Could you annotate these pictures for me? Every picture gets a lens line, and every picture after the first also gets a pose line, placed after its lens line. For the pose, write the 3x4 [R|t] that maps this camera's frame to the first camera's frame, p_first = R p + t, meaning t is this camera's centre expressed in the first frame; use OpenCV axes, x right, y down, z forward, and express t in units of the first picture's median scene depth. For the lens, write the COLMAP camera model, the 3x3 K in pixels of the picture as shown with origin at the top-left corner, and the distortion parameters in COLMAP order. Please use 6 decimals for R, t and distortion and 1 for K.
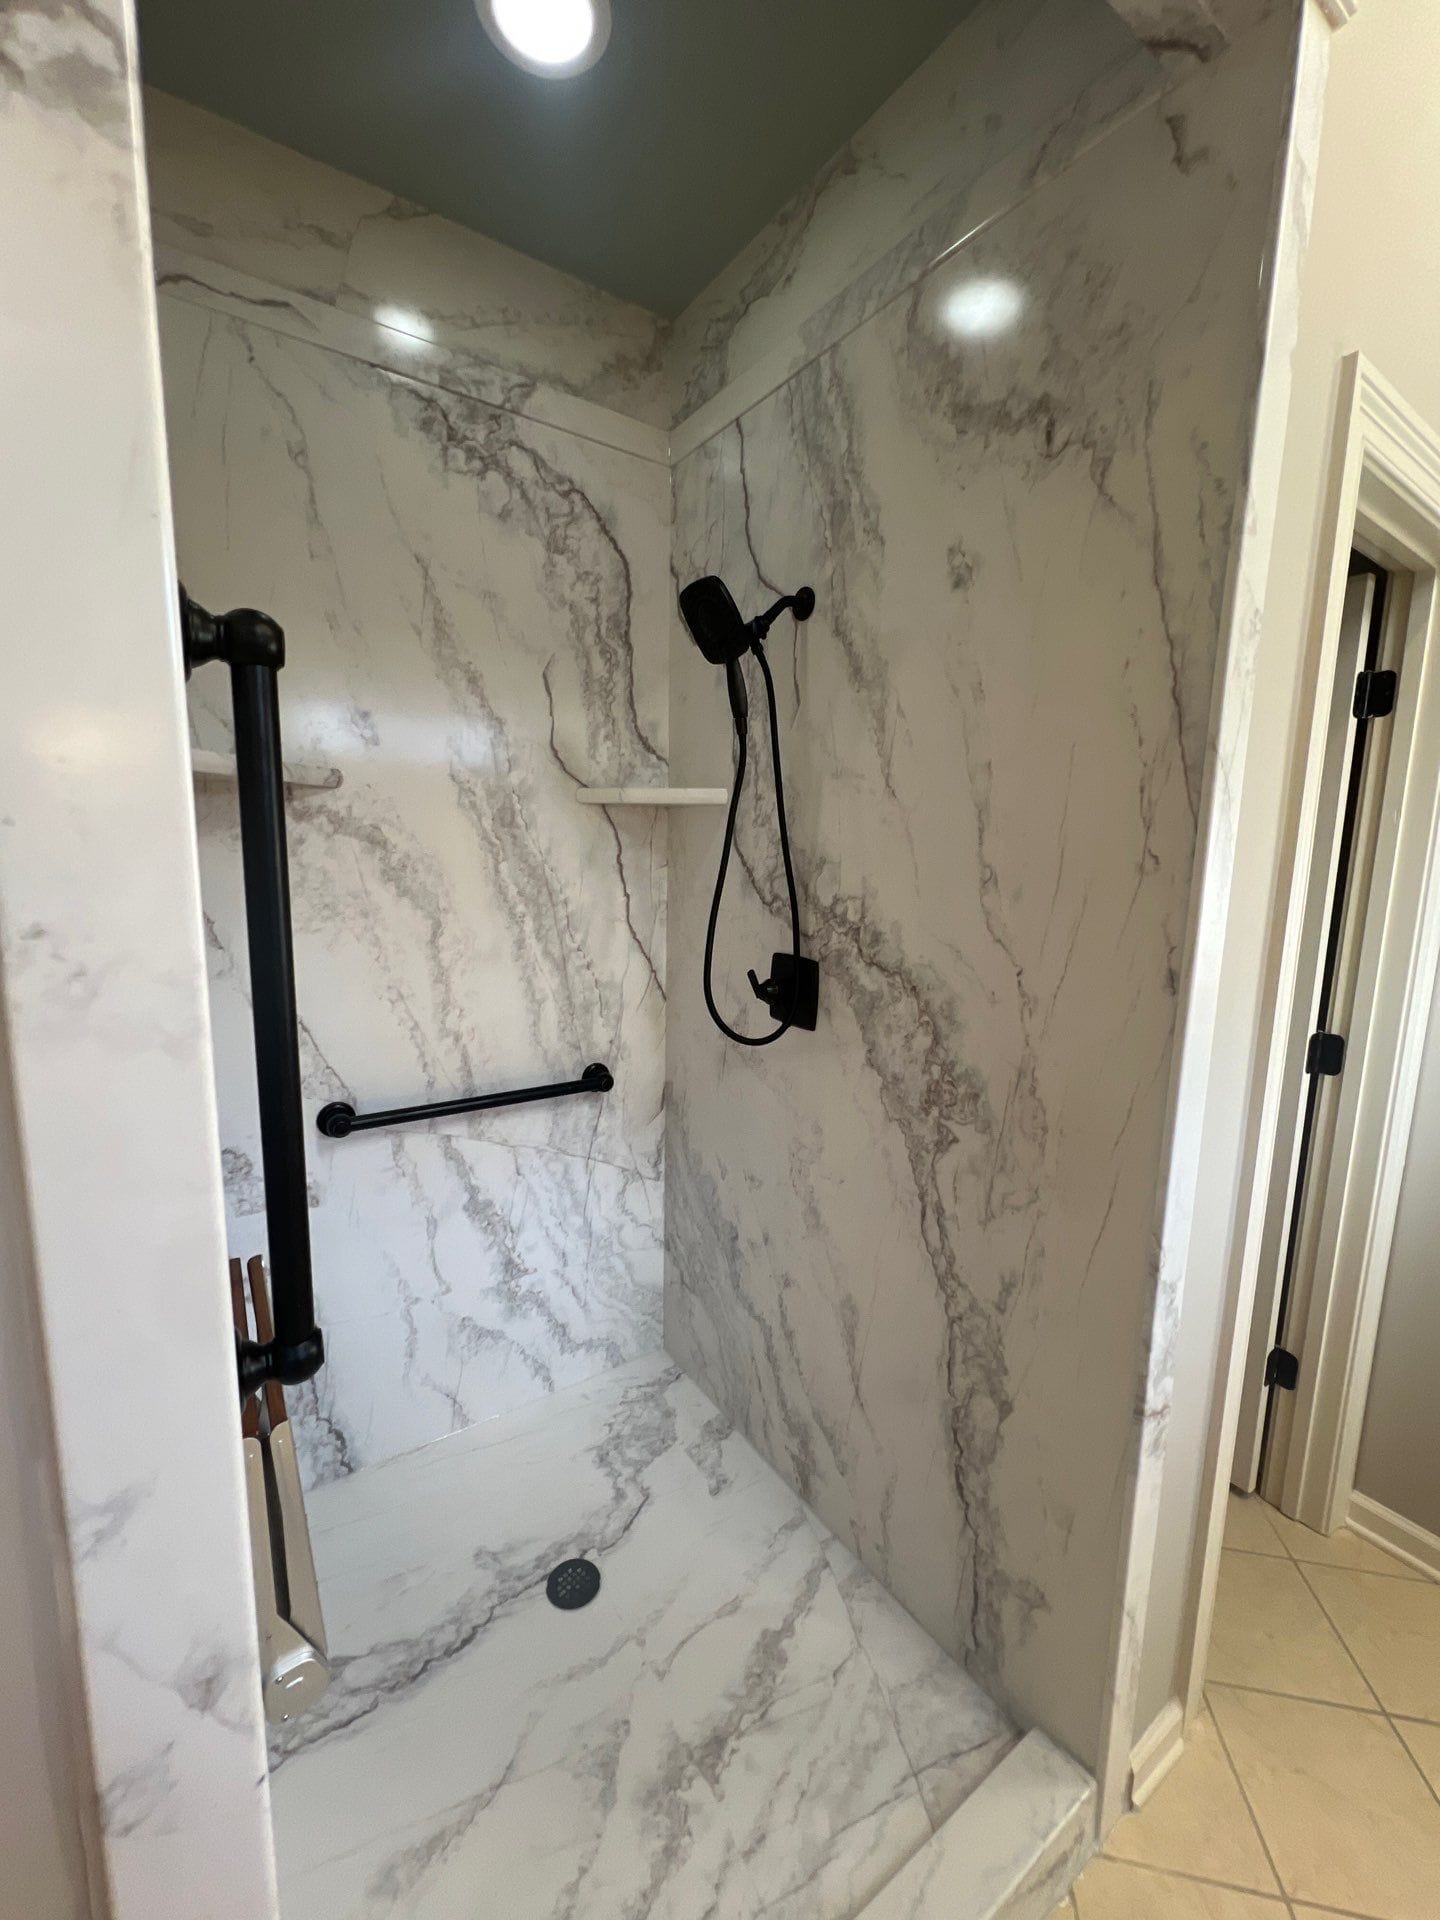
lens RADIAL K [[766.1, 0, 721.9], [0, 766.1, 958.5], [0, 0, 1]] dist [-0.000934, 0.000041]
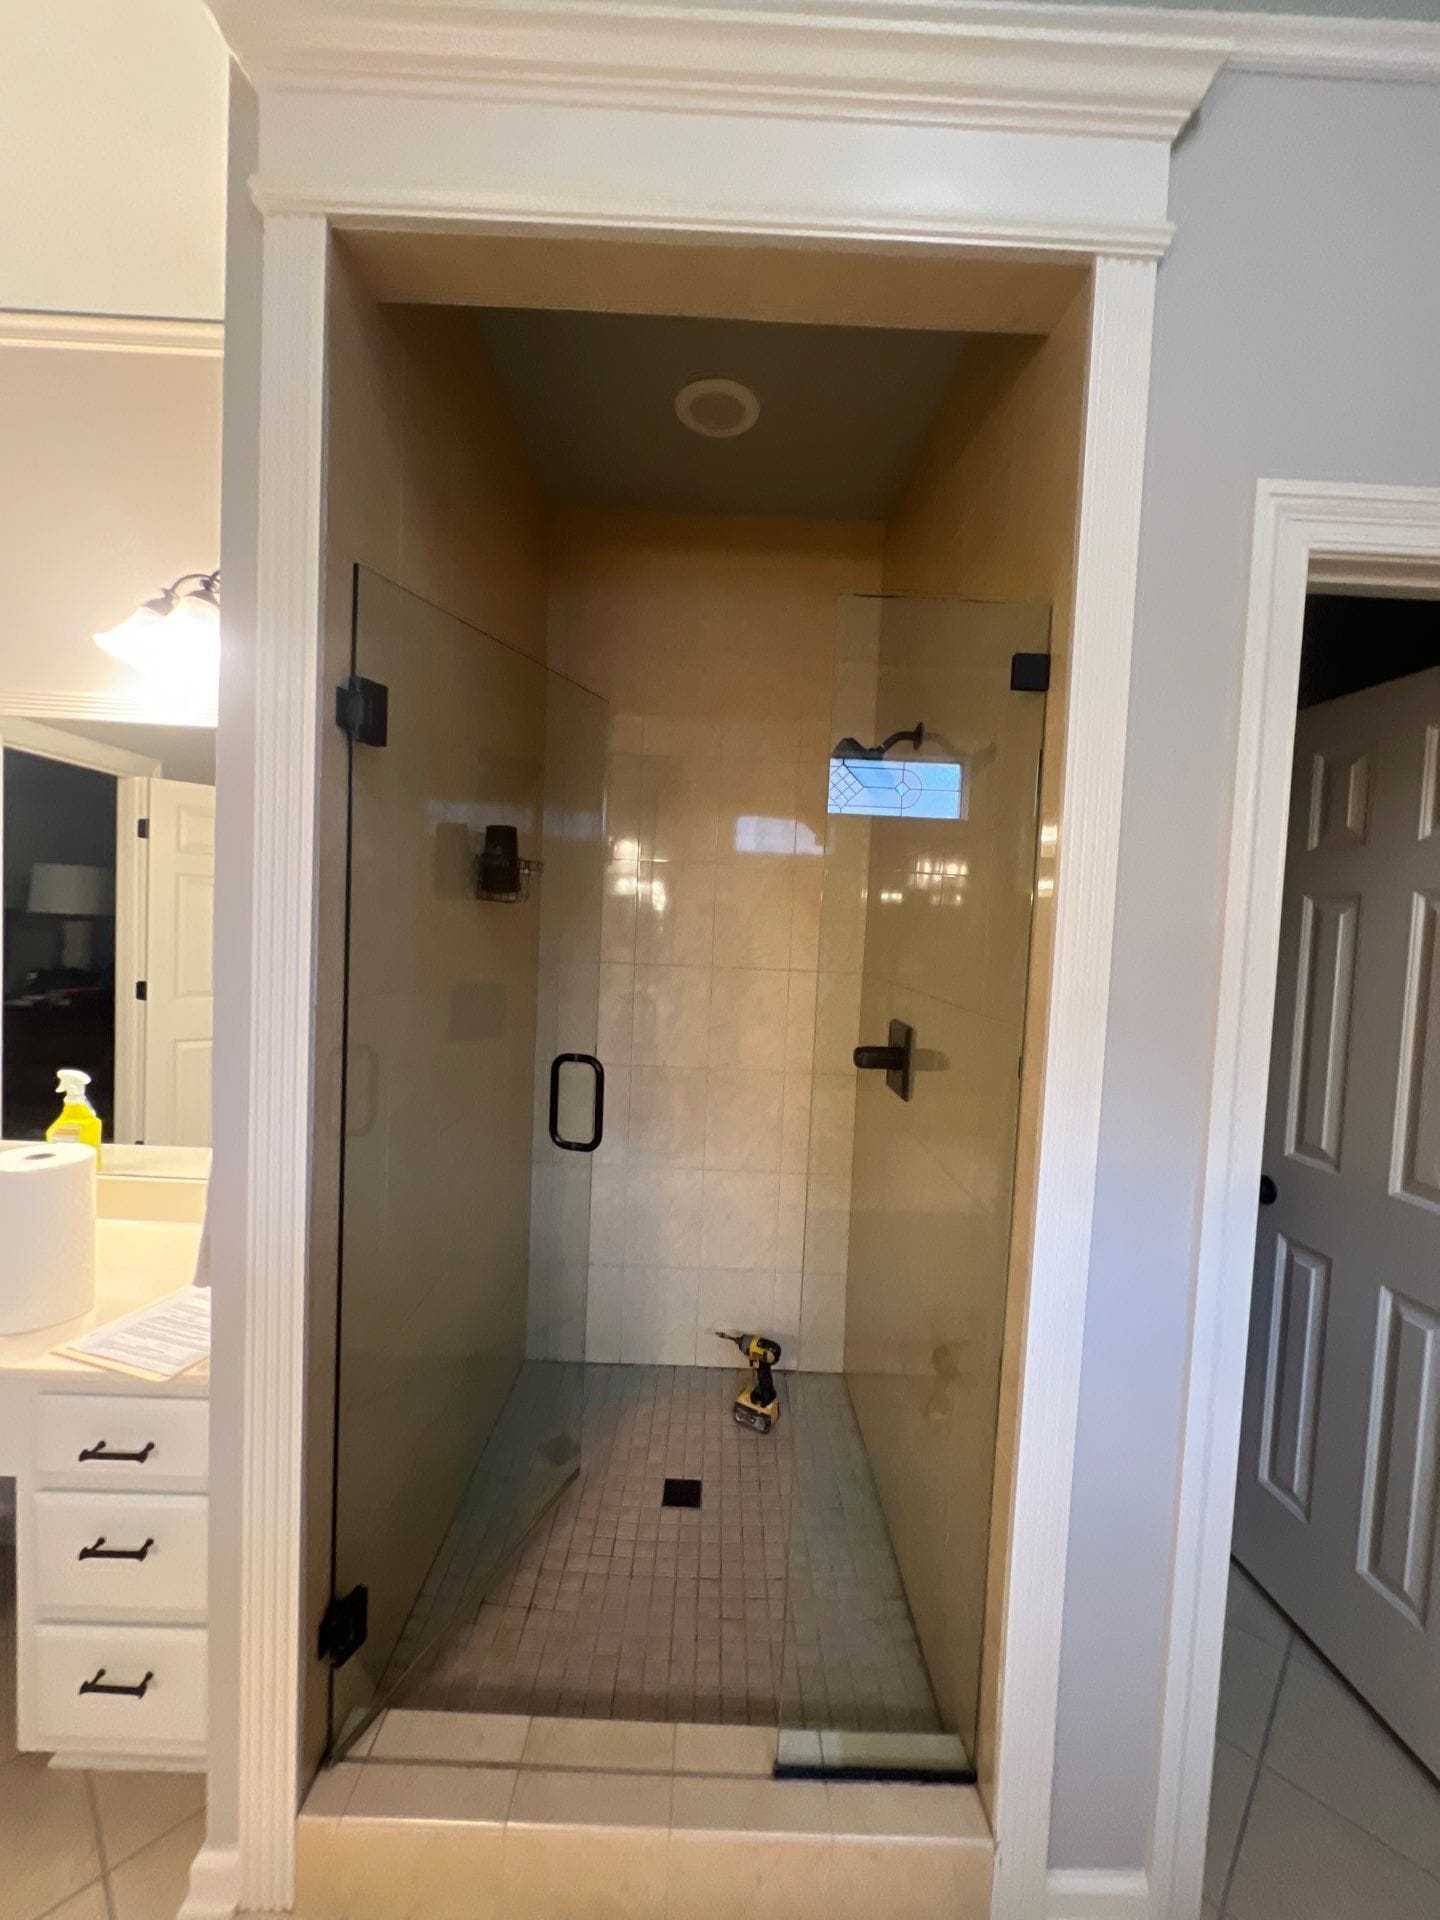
lens RADIAL K [[766.1, 0, 721.2], [0, 766.1, 958.7], [0, 0, 1]] dist [-0.000934, 0.000041]
pose [[0.828643, 0.044396, -0.558013, 0.493406], [-0.108039, 0.990791, -0.081609, 0.019050], [0.549252, 0.127912, 0.825809, -0.119151]]
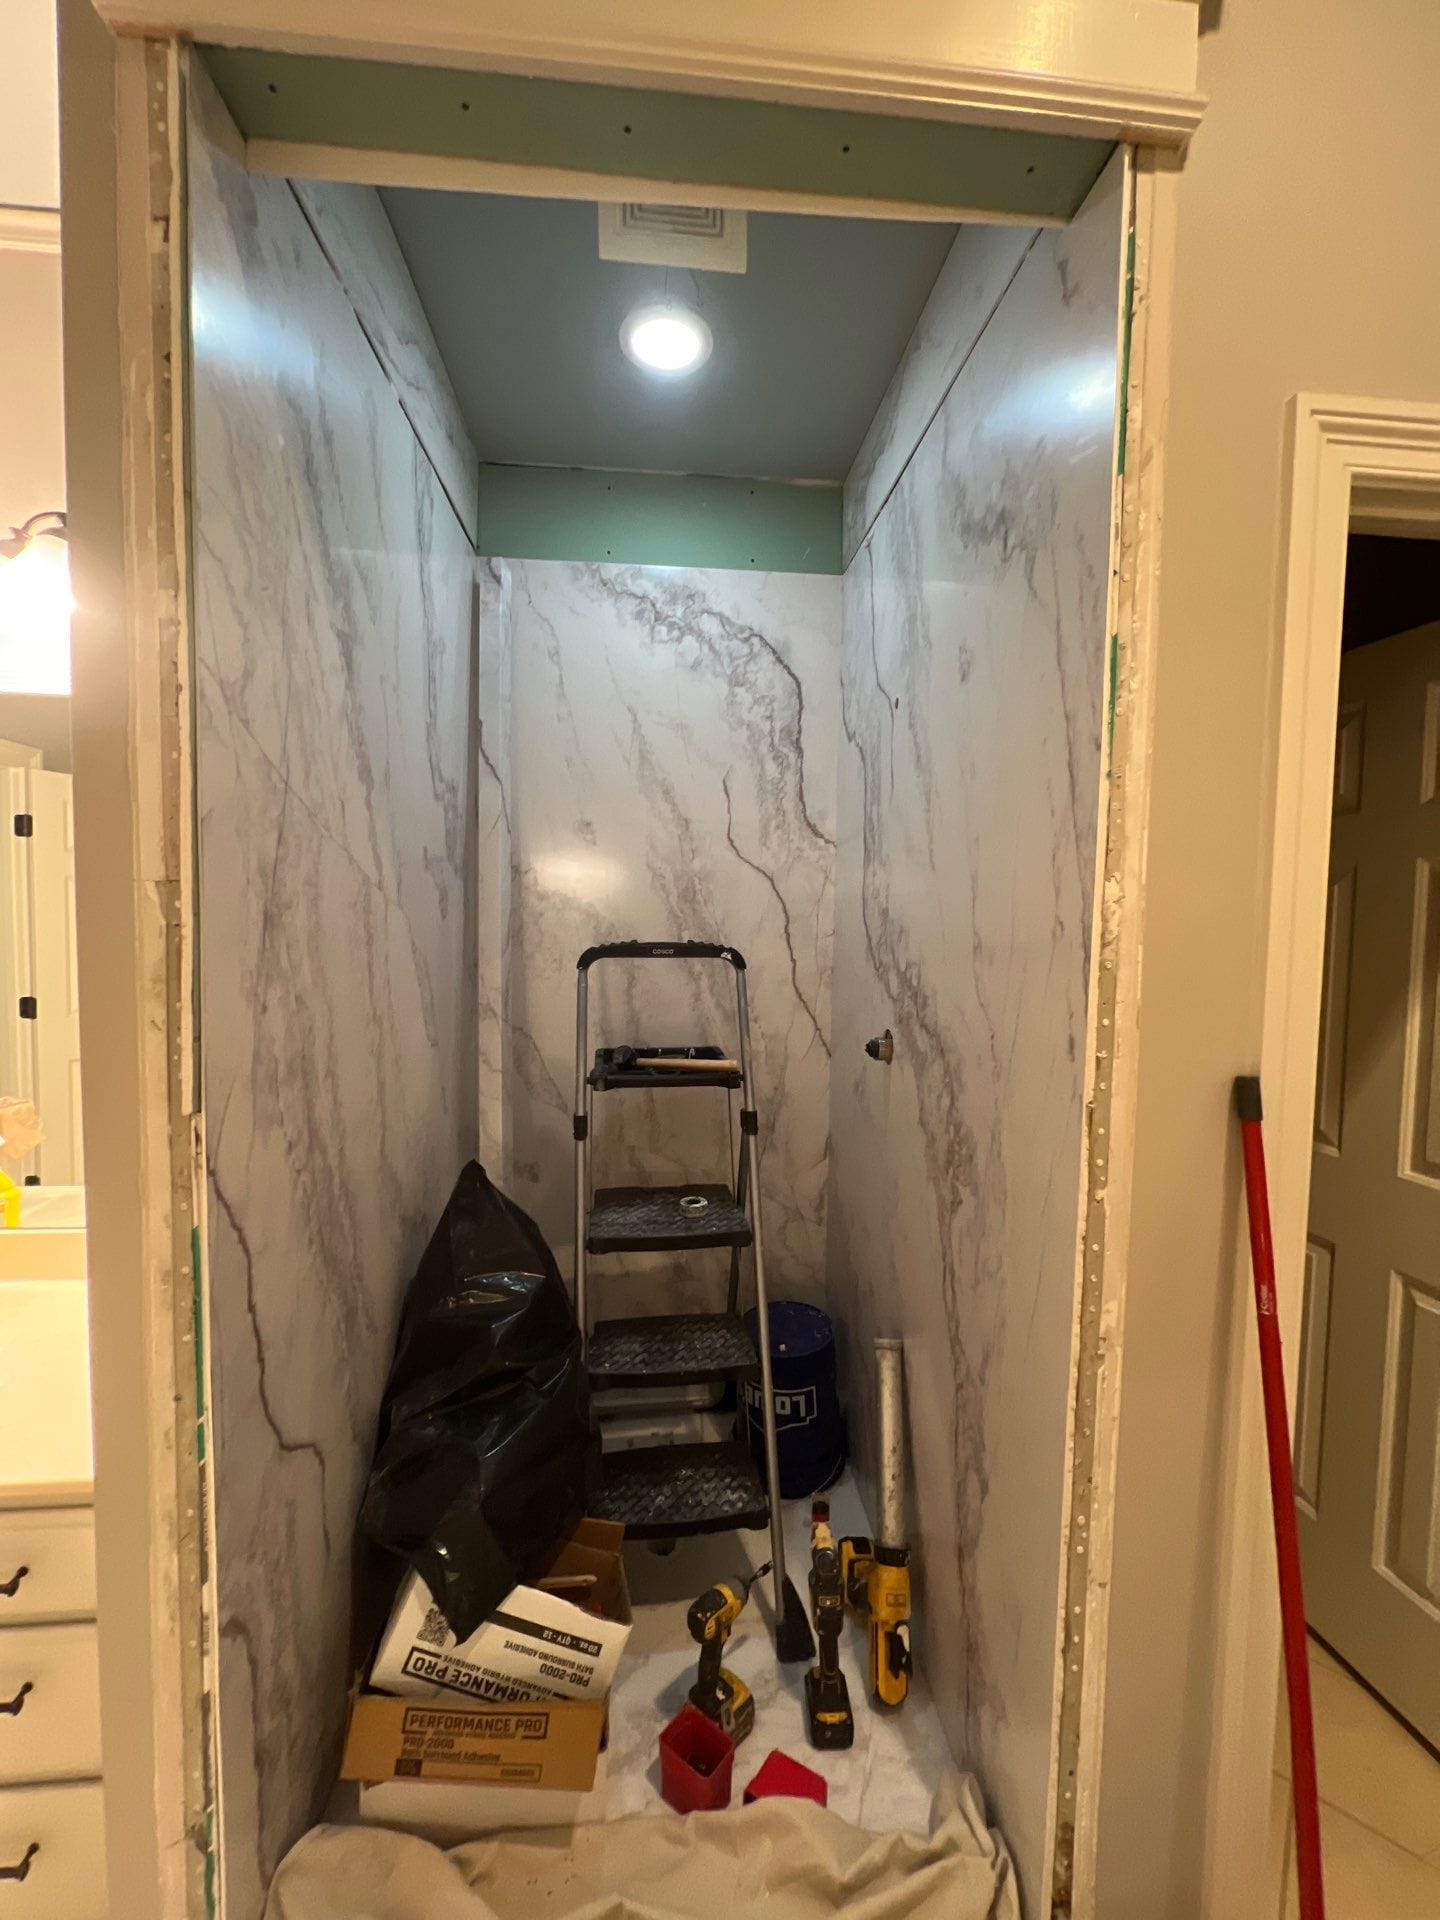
lens RADIAL K [[766.1, 0, 719.1], [0, 766.1, 958.4], [0, 0, 1]] dist [-0.000934, 0.000041]
pose [[0.869052, 0.023017, -0.494186, 0.406844], [-0.071193, 0.994338, -0.078885, 0.015024], [0.489572, 0.103738, 0.865770, -0.055286]]
